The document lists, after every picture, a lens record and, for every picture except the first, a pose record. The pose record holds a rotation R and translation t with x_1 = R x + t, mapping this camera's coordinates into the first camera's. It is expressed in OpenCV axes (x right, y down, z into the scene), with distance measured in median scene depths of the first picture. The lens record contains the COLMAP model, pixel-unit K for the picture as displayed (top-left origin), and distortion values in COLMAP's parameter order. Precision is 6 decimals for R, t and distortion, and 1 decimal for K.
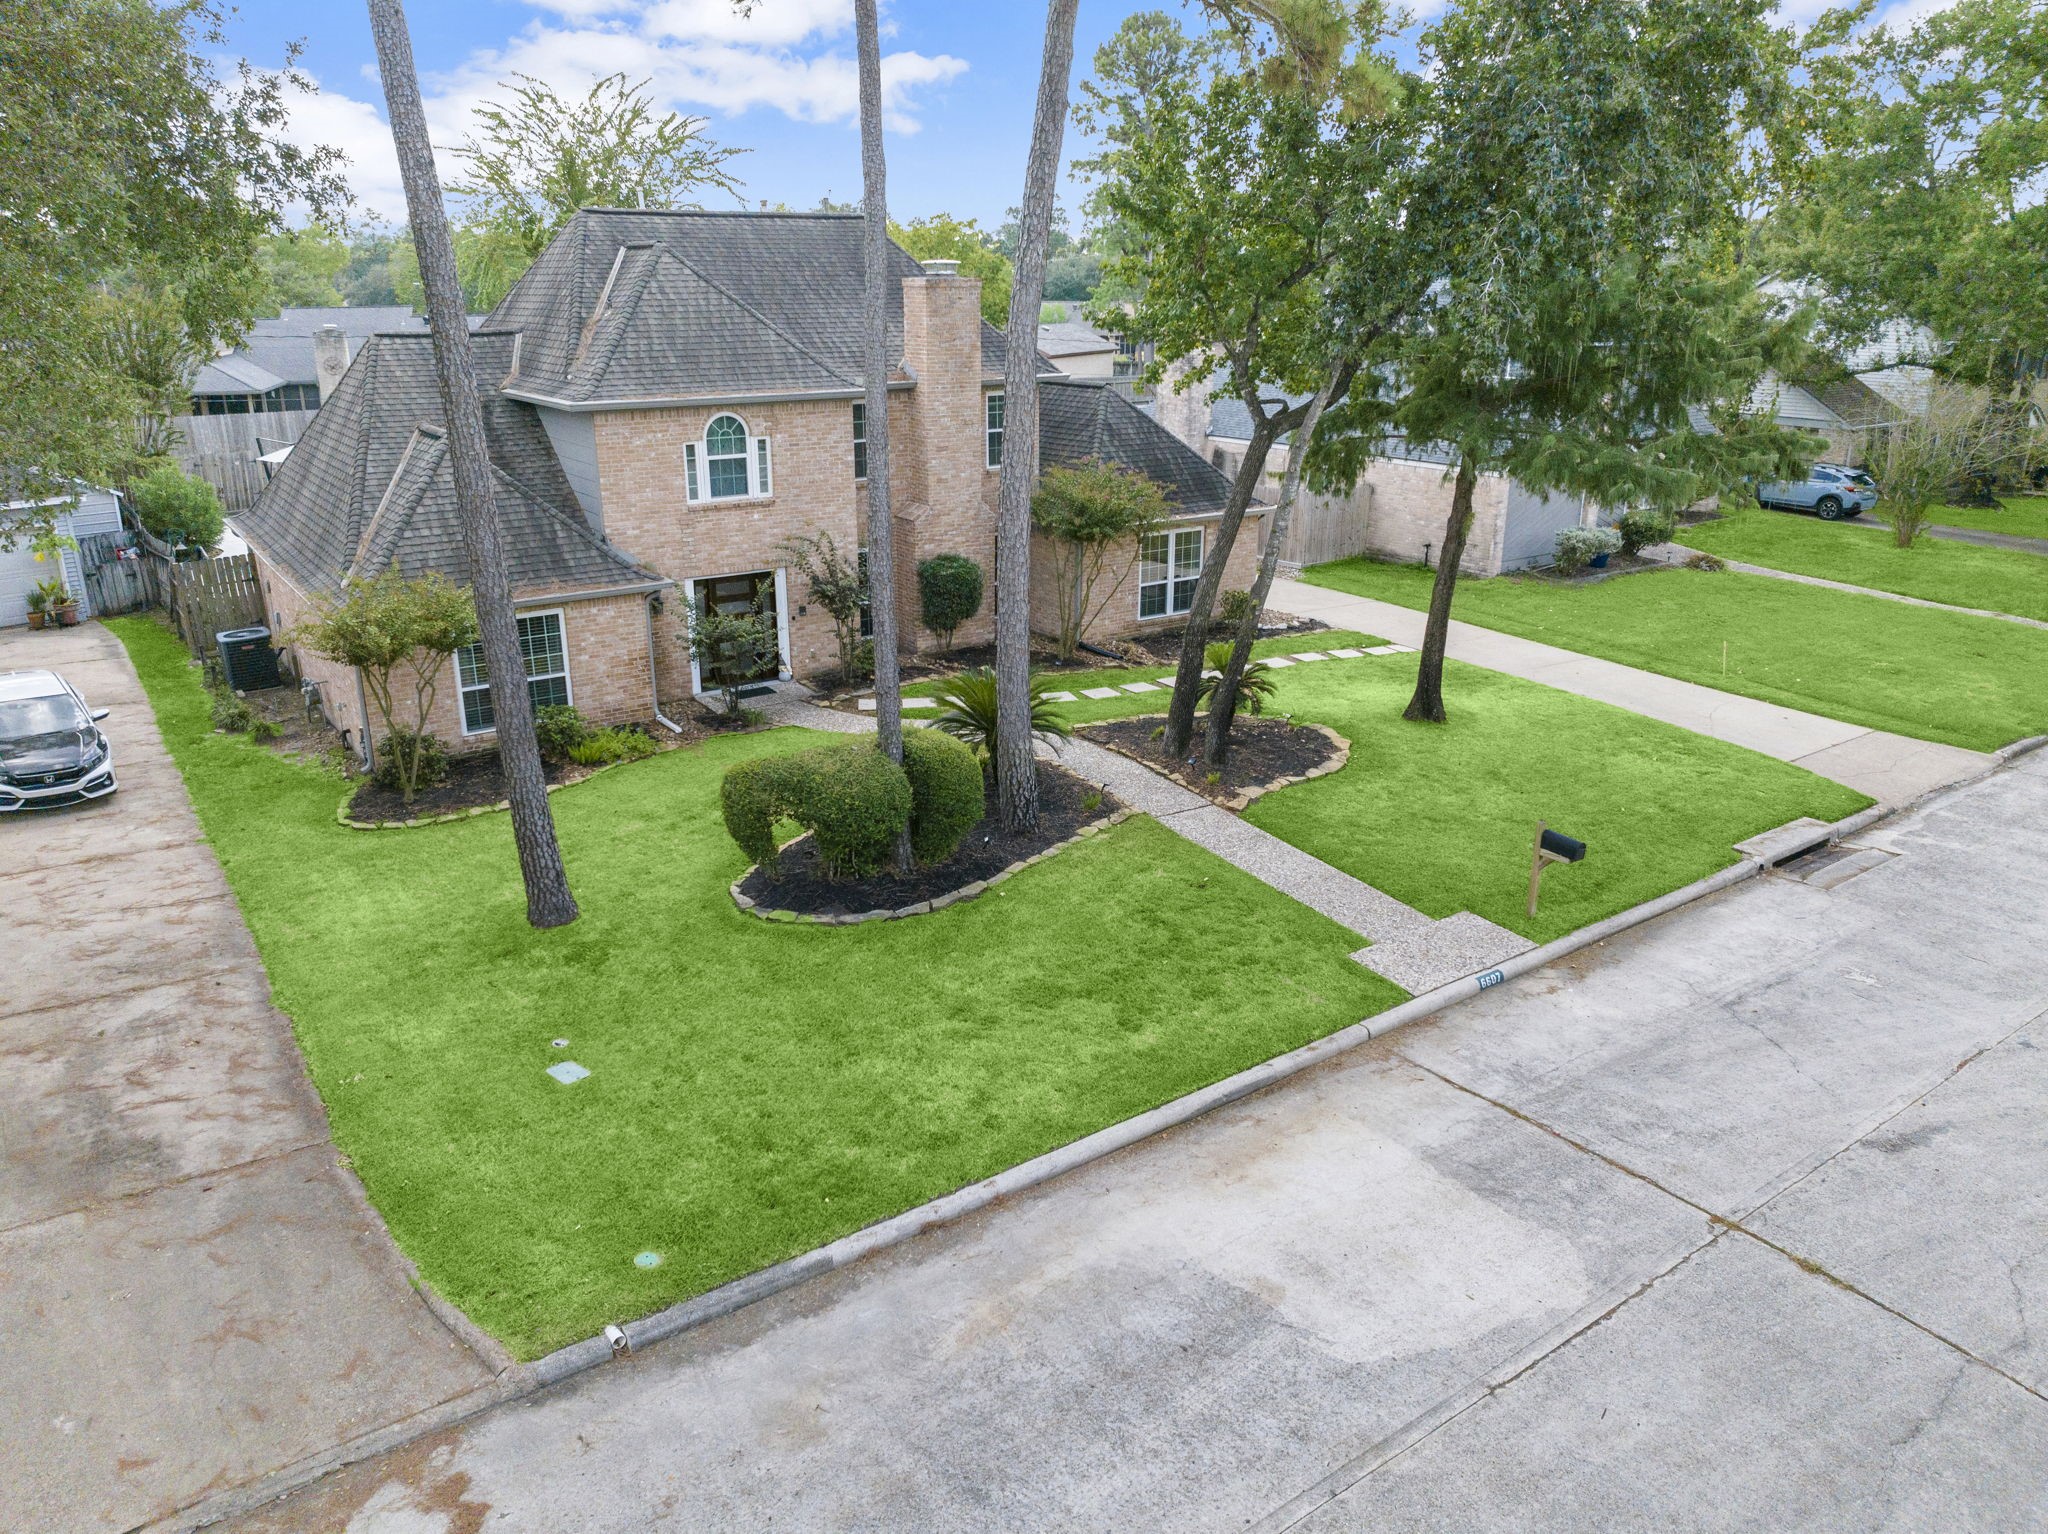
lens RADIAL K [[1447.6, 0, 1018.6], [0, 1447.6, 777.5], [0, 0, 1]] dist [-0.027049, -0.004420]
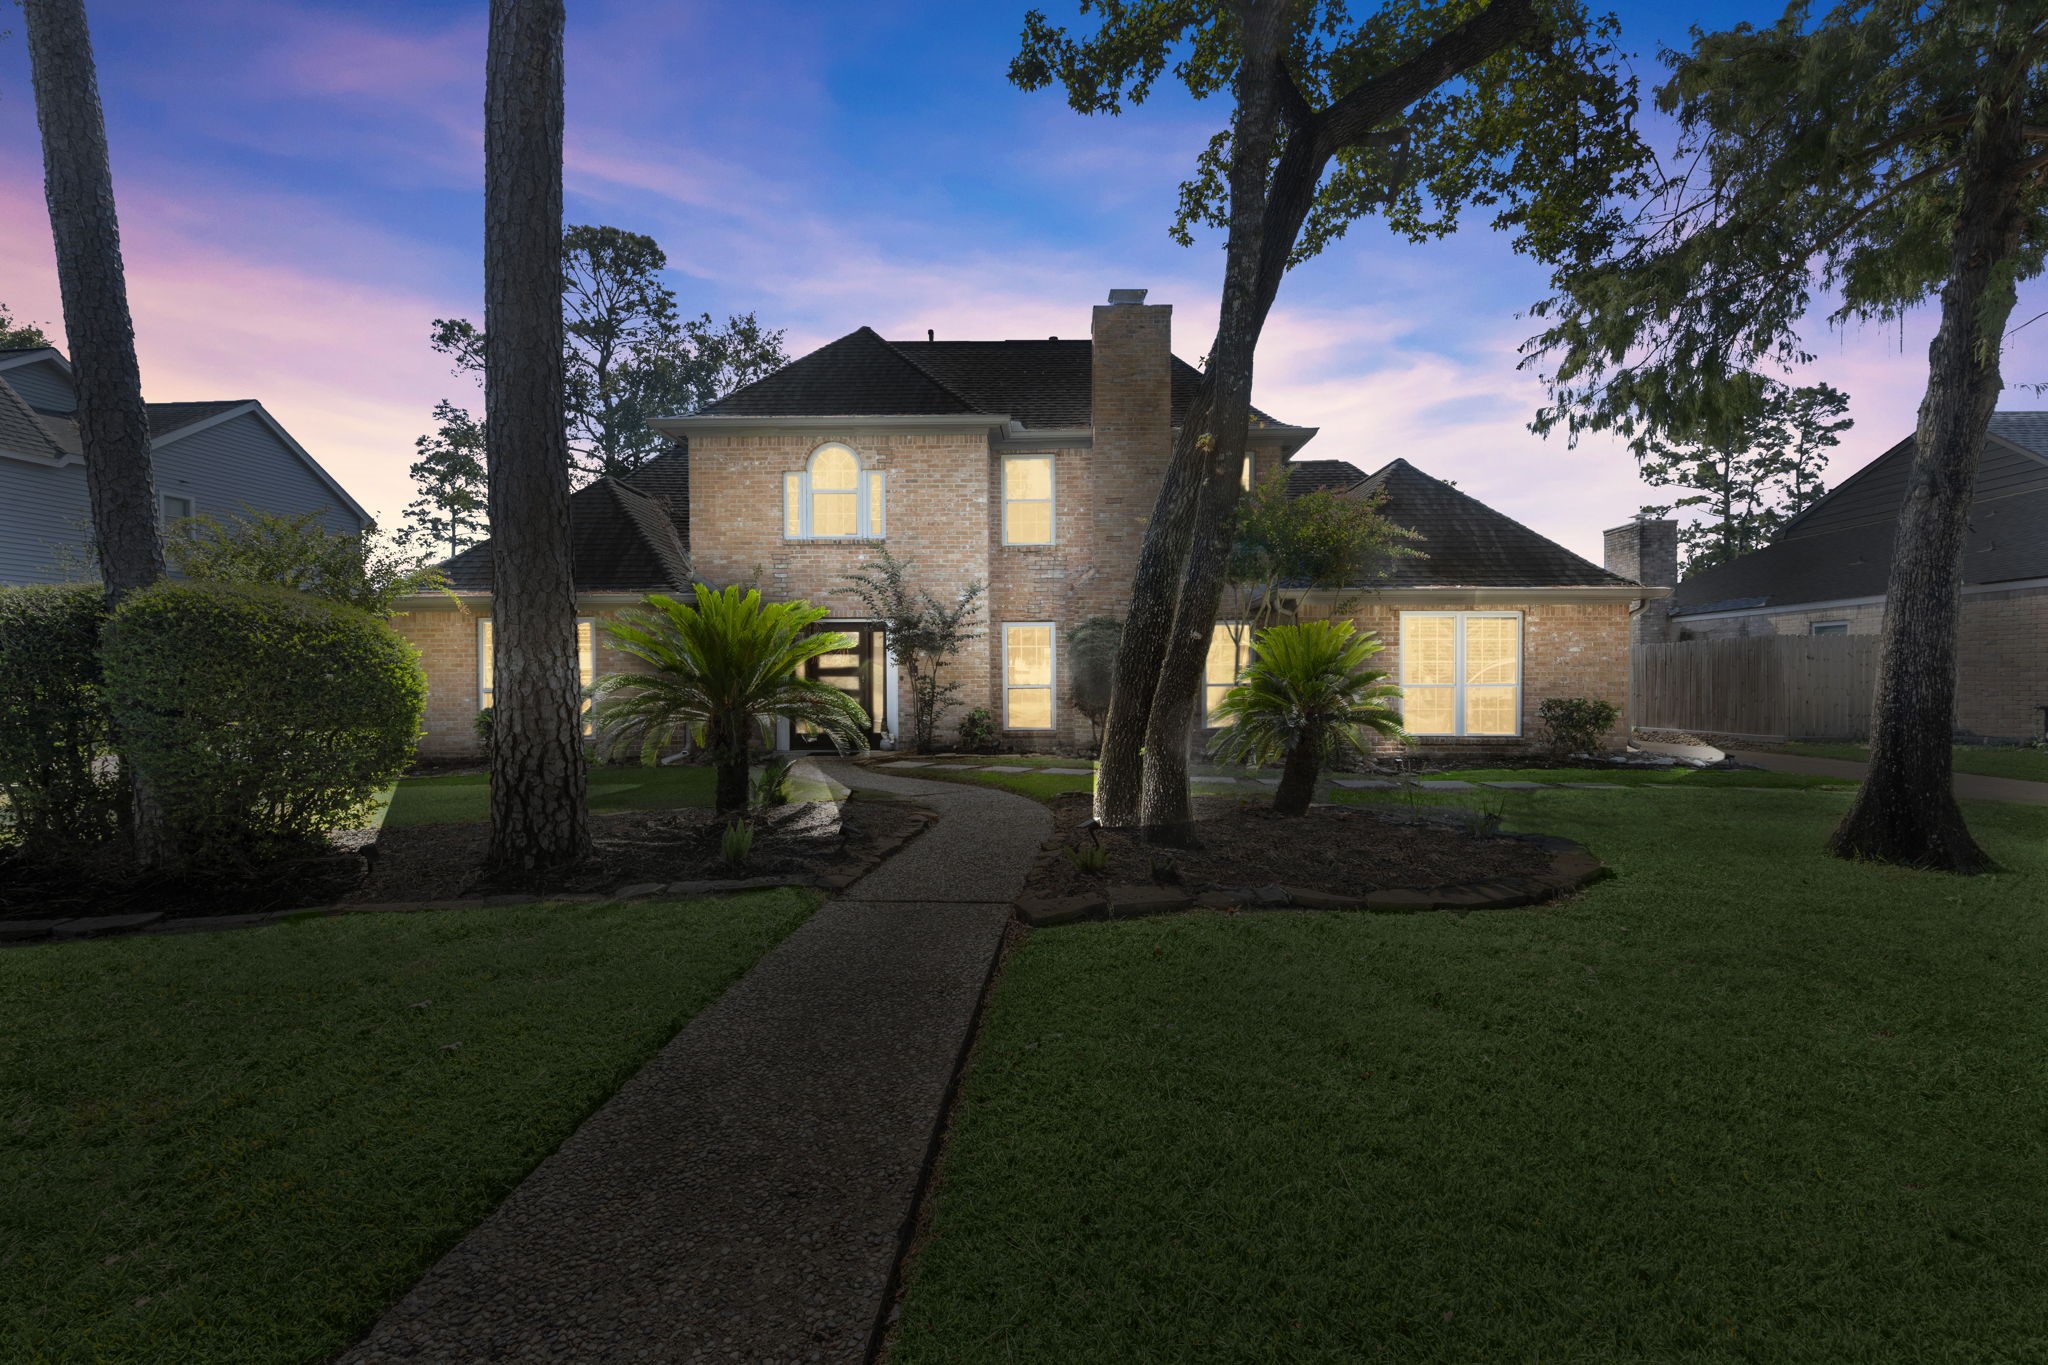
lens RADIAL K [[896.9, 0, 1024.0], [0, 896.9, 682.5], [0, 0, 1]] dist [0.003831, 0.000339]
pose [[0.804817, -0.003145, -0.593514, 0.233362], [-0.190693, 0.945597, -0.263594, 0.020865], [0.562055, 0.325324, 0.760433, 0.670197]]
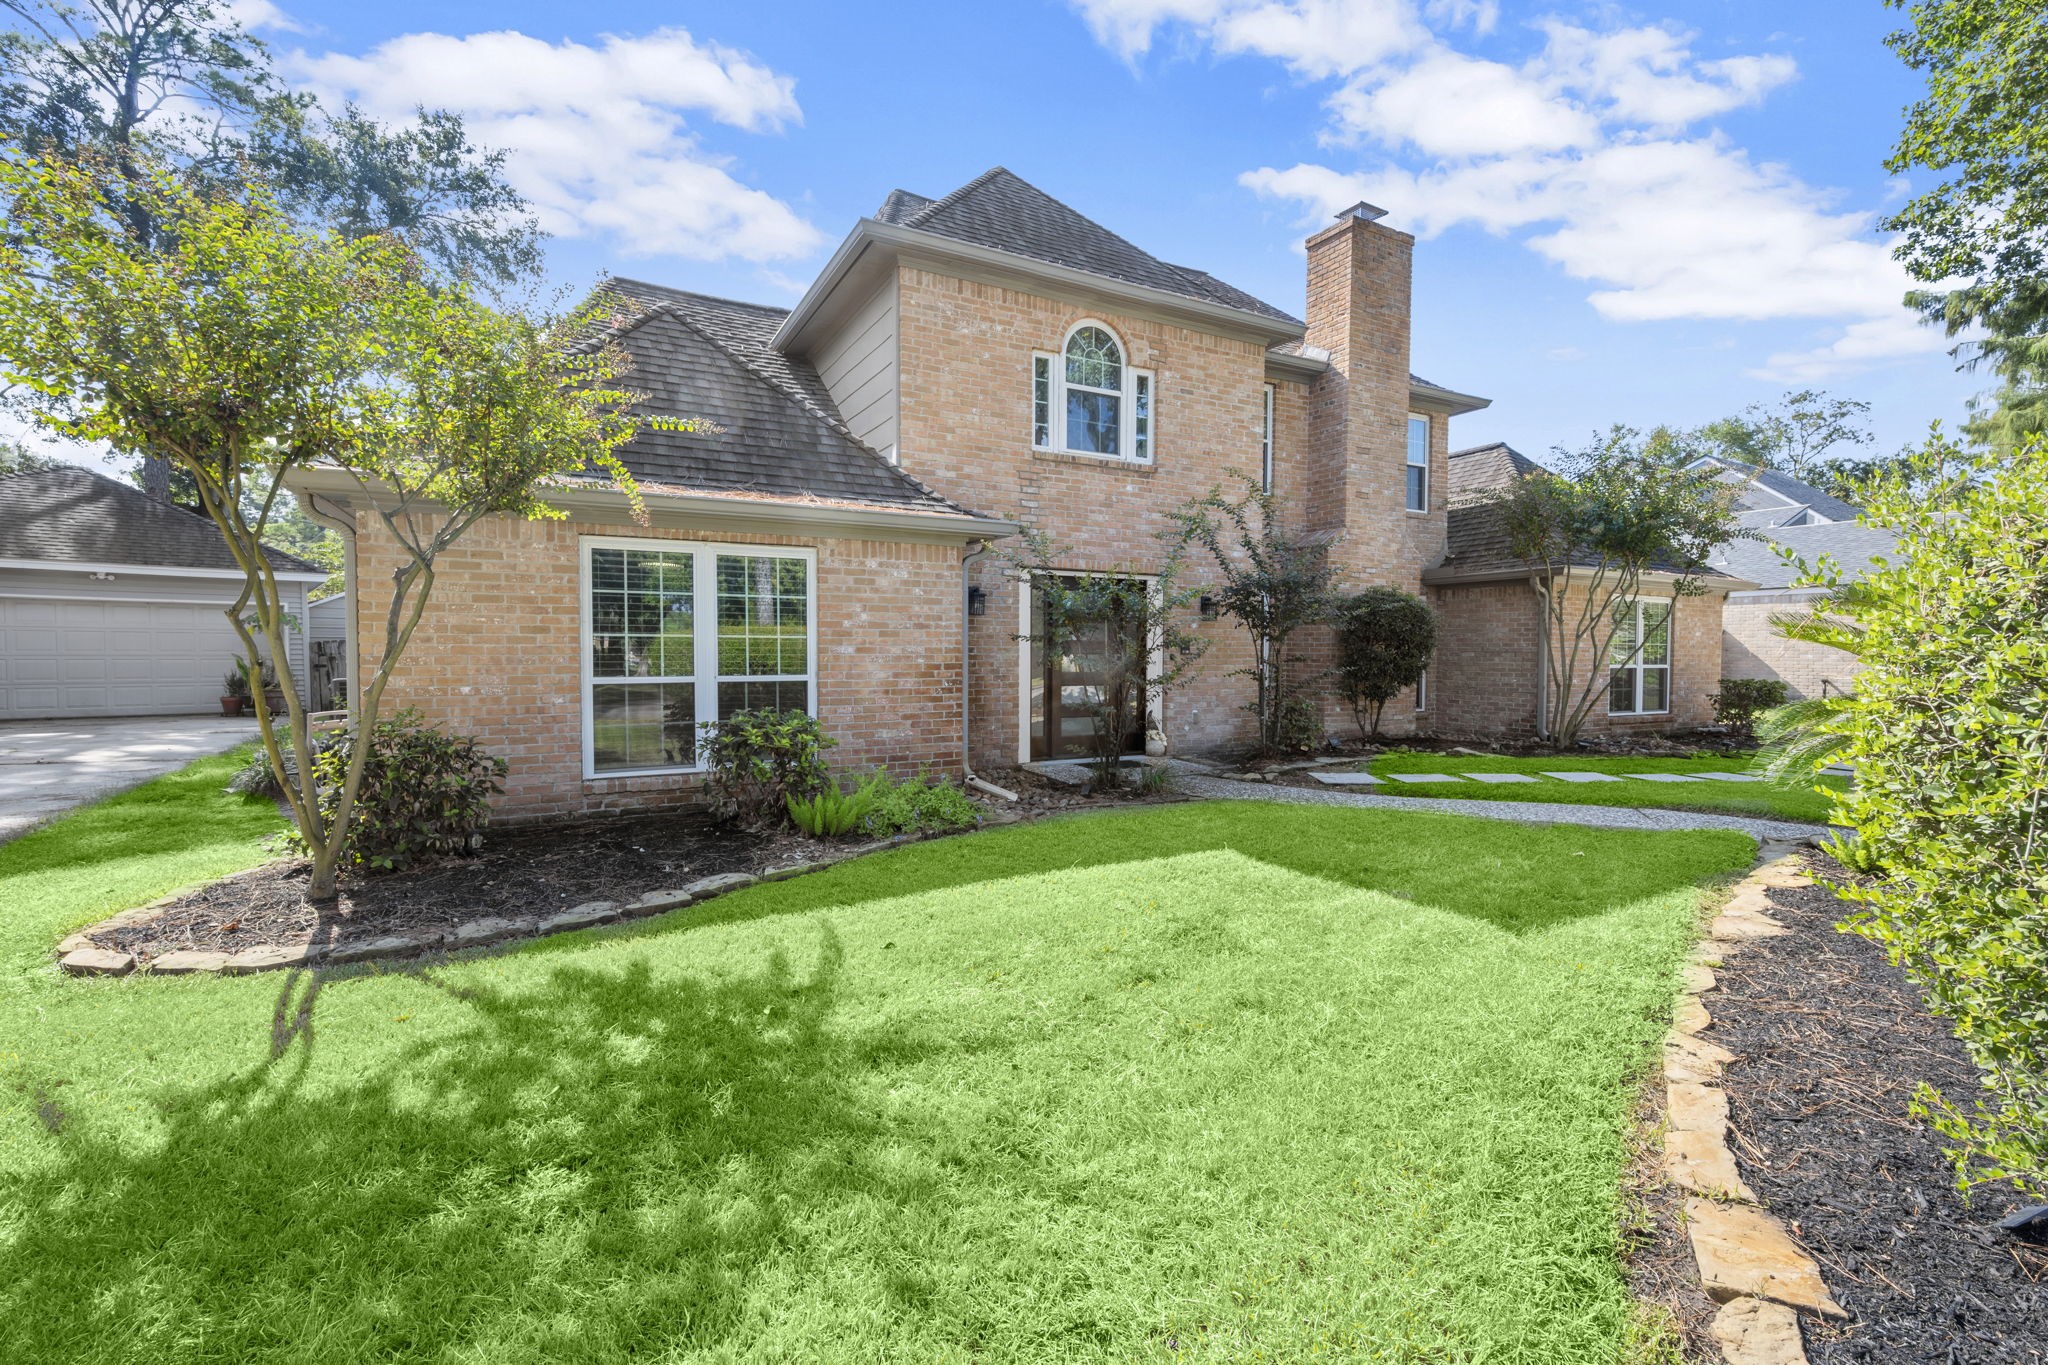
lens RADIAL K [[896.9, 0, 1024.0], [0, 896.9, 682.5], [0, 0, 1]] dist [0.003831, 0.000339]
pose [[0.993782, 0.006322, -0.111164, -0.186684], [-0.038758, 0.955587, -0.292149, 0.020411], [0.104380, 0.294641, 0.949890, 0.653268]]
